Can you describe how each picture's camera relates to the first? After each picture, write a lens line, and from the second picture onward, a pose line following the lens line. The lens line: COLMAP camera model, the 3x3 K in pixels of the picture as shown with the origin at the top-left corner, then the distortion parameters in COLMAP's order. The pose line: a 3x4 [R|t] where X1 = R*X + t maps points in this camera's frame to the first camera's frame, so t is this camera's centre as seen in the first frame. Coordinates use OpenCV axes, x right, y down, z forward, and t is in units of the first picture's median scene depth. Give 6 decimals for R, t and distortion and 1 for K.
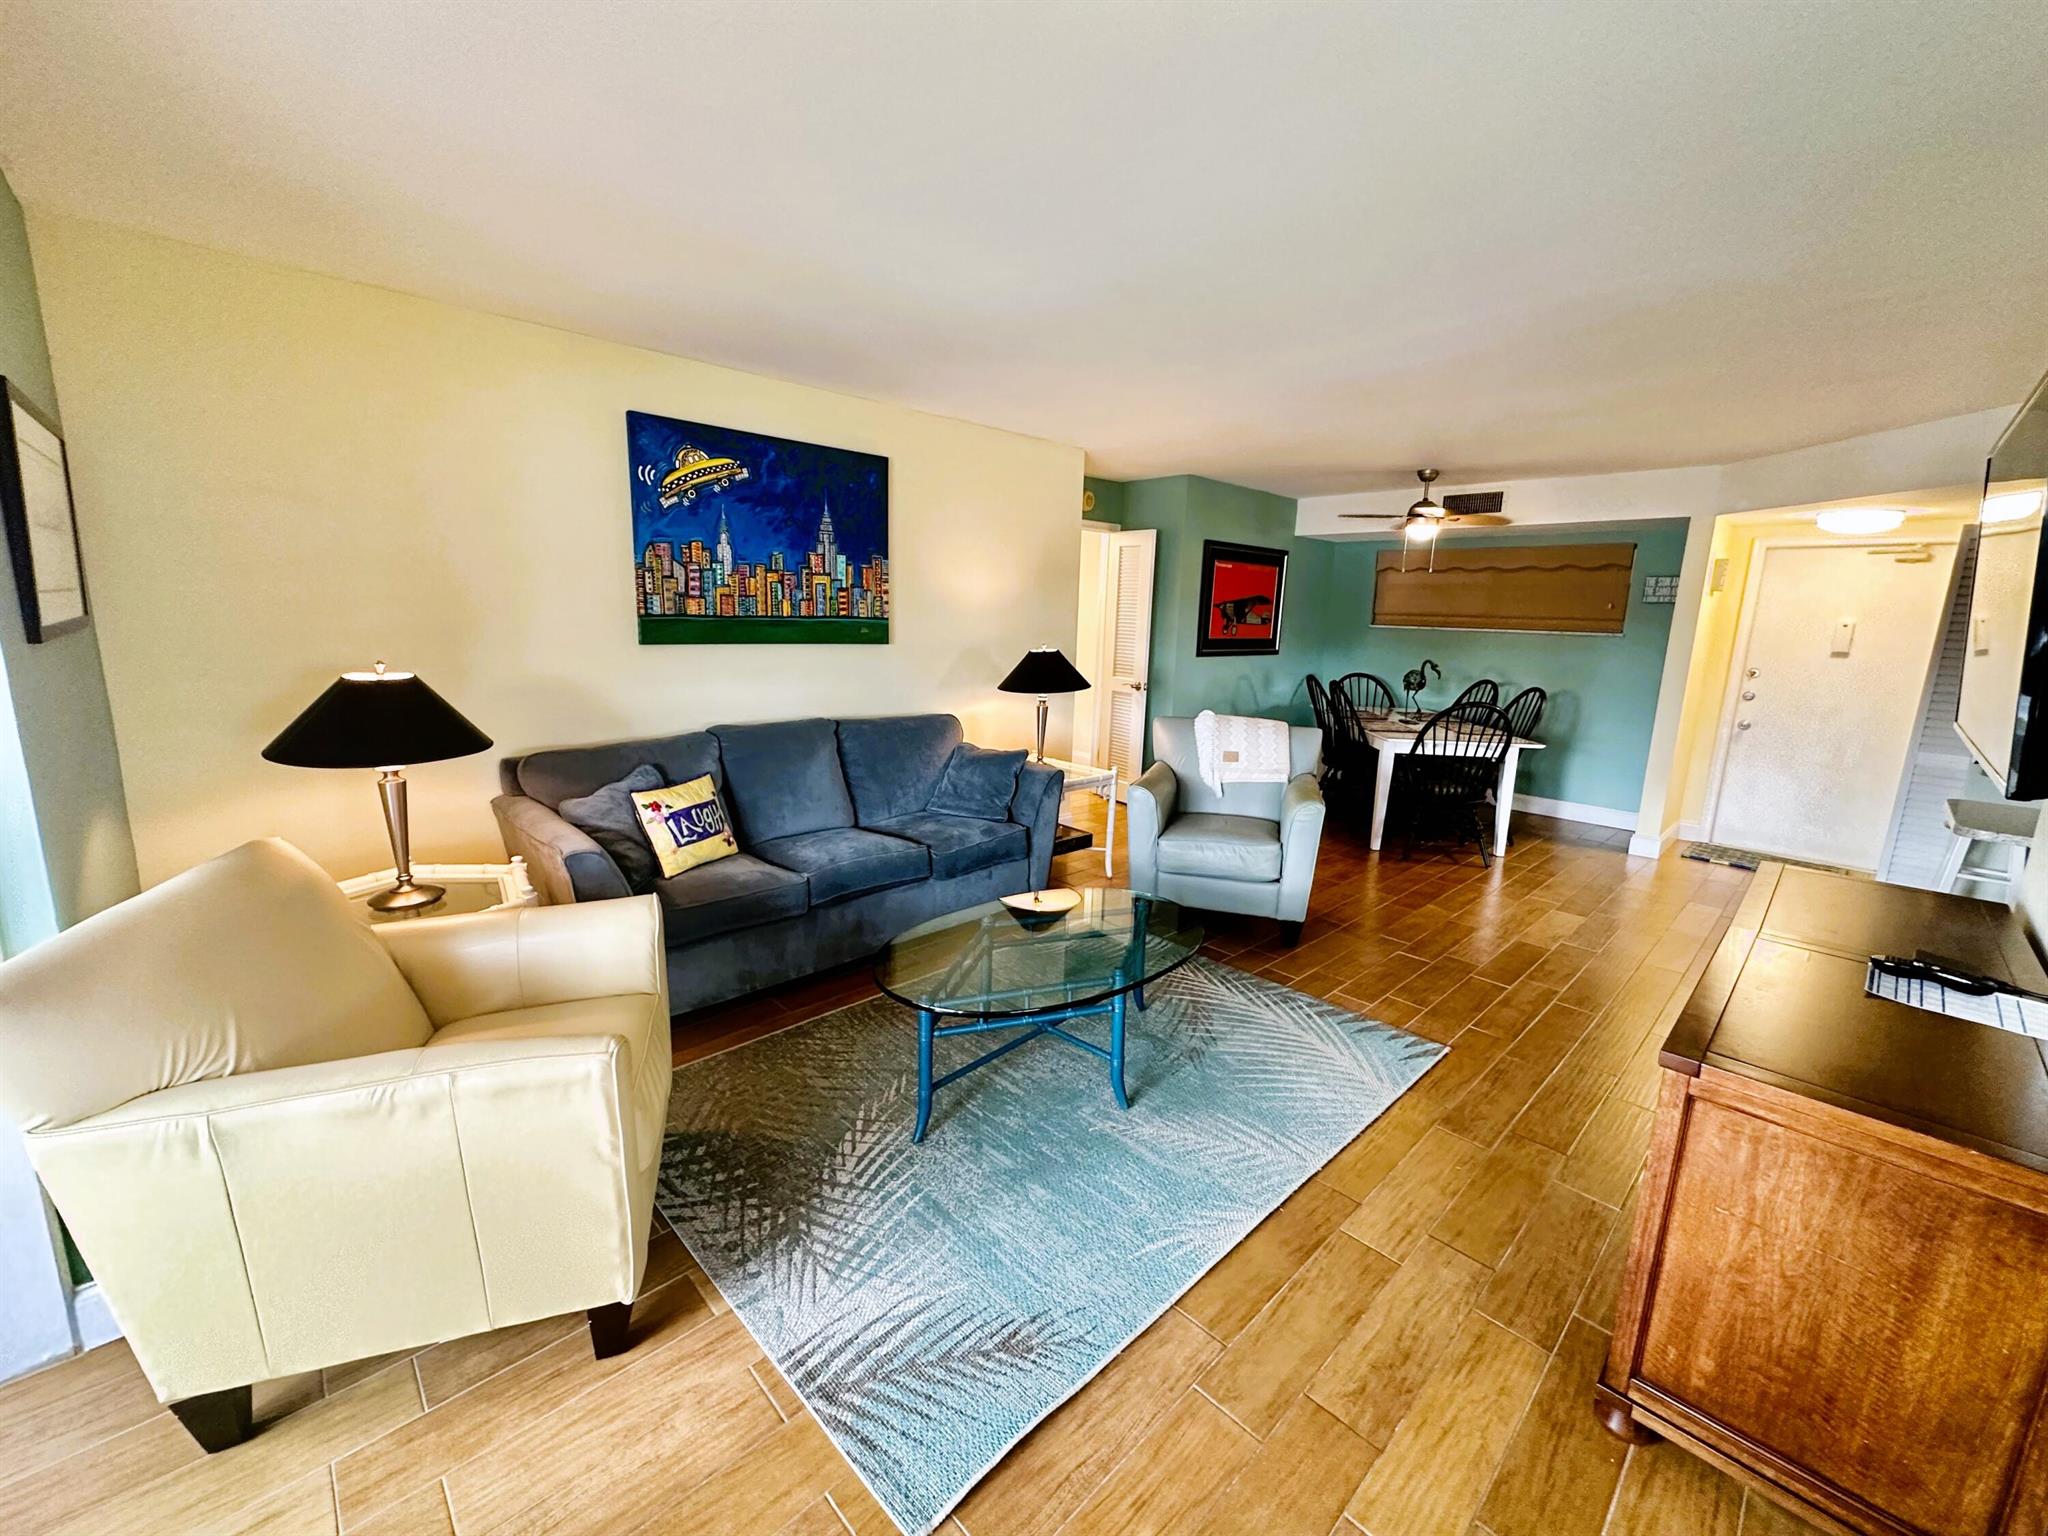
lens RADIAL K [[821.3, 0, 1032.3], [0, 821.3, 770.9], [0, 0, 1]] dist [-0.006130, 0.001054]
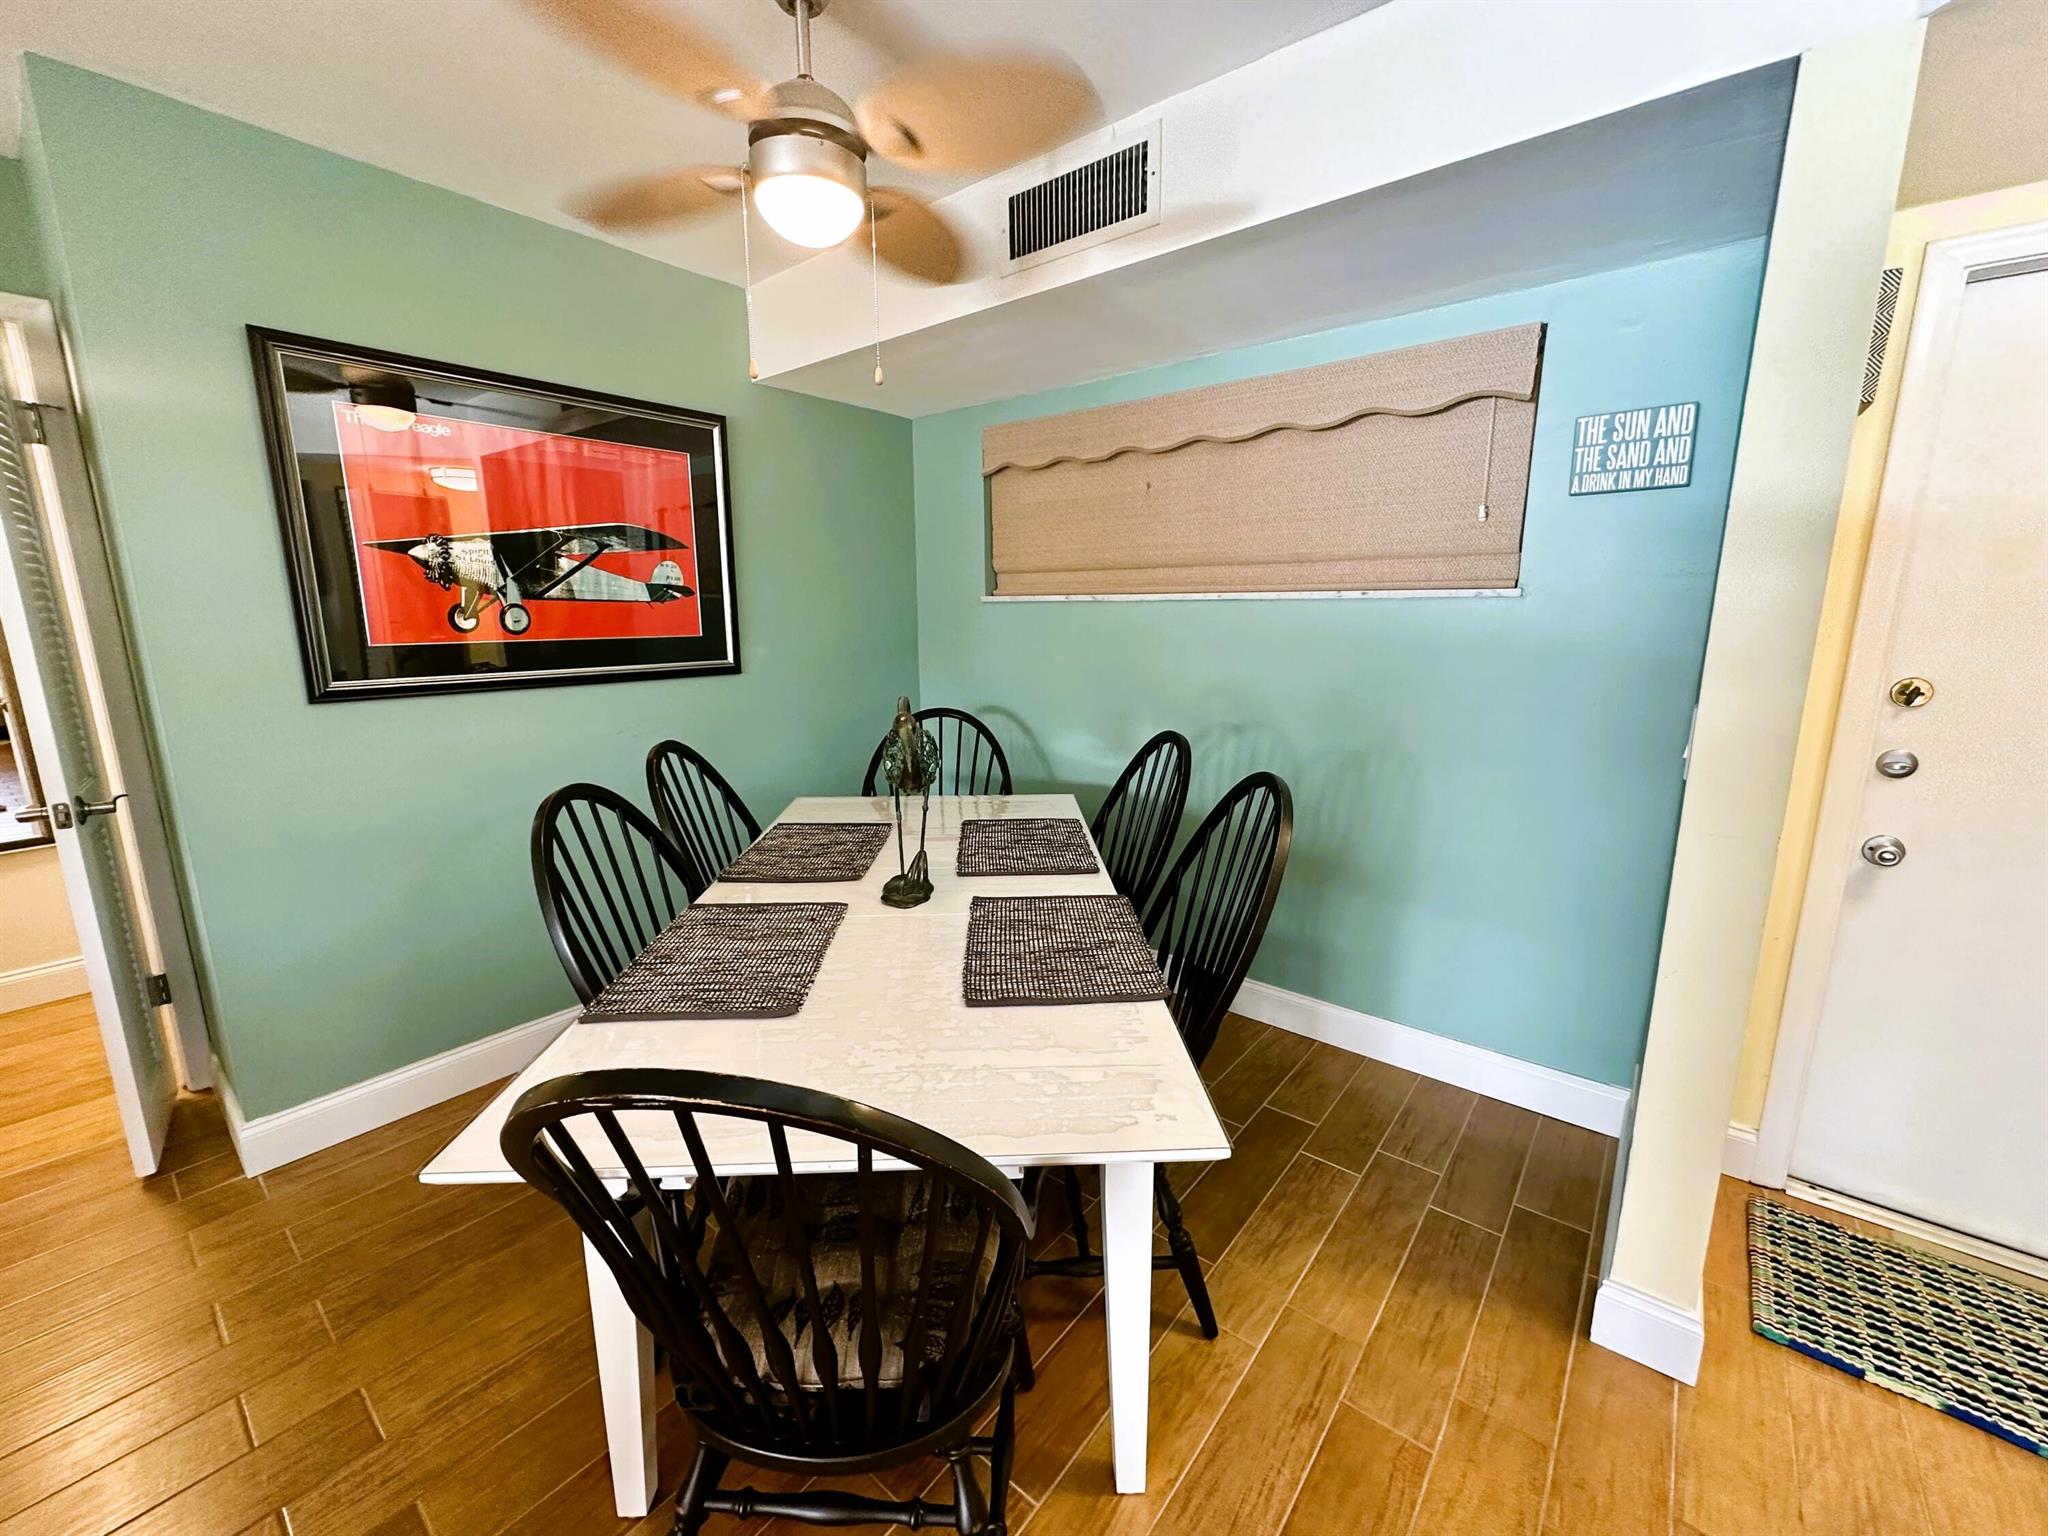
lens RADIAL K [[821.3, 0, 1037.0], [0, 821.3, 764.5], [0, 0, 1]] dist [-0.006130, 0.001054]
pose [[0.990284, -0.056984, 0.126846, 0.704661], [0.057266, 0.998358, 0.001424, -0.157927], [-0.126719, 0.005854, 0.991921, 1.023417]]
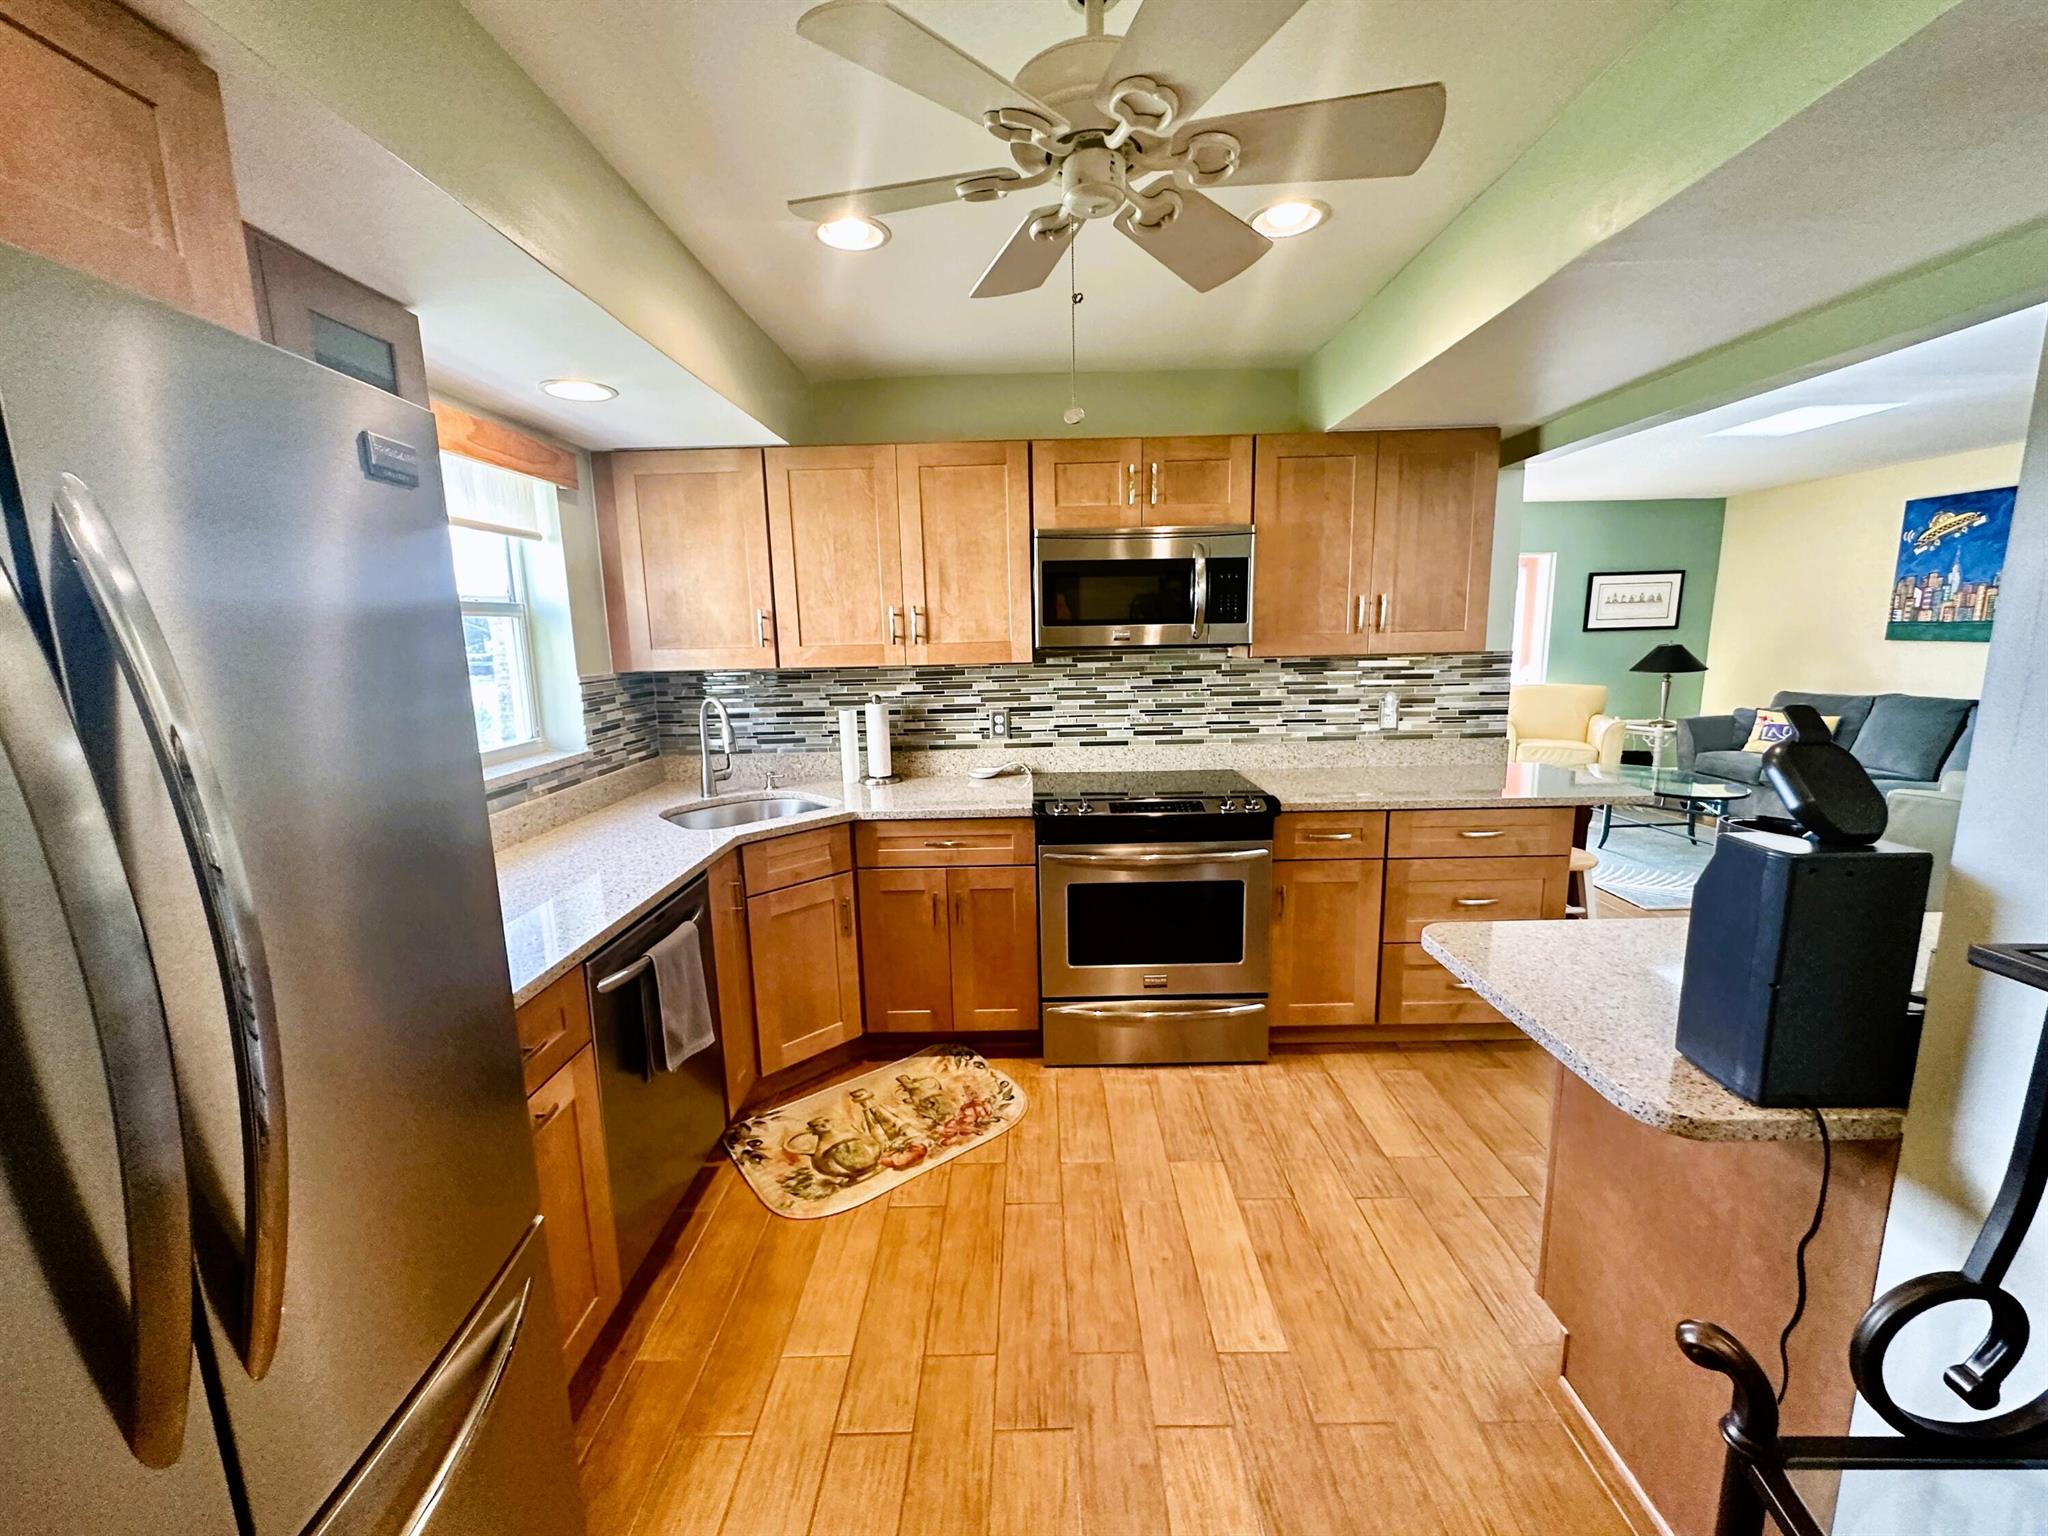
lens RADIAL K [[821.3, 0, 1037.0], [0, 821.3, 779.2], [0, 0, 1]] dist [-0.006130, 0.001054]
pose [[-0.684175, 0.118876, -0.719564, 1.679348], [-0.138075, 0.947671, 0.287844, -0.110443], [0.716128, 0.296290, -0.631960, 0.789825]]
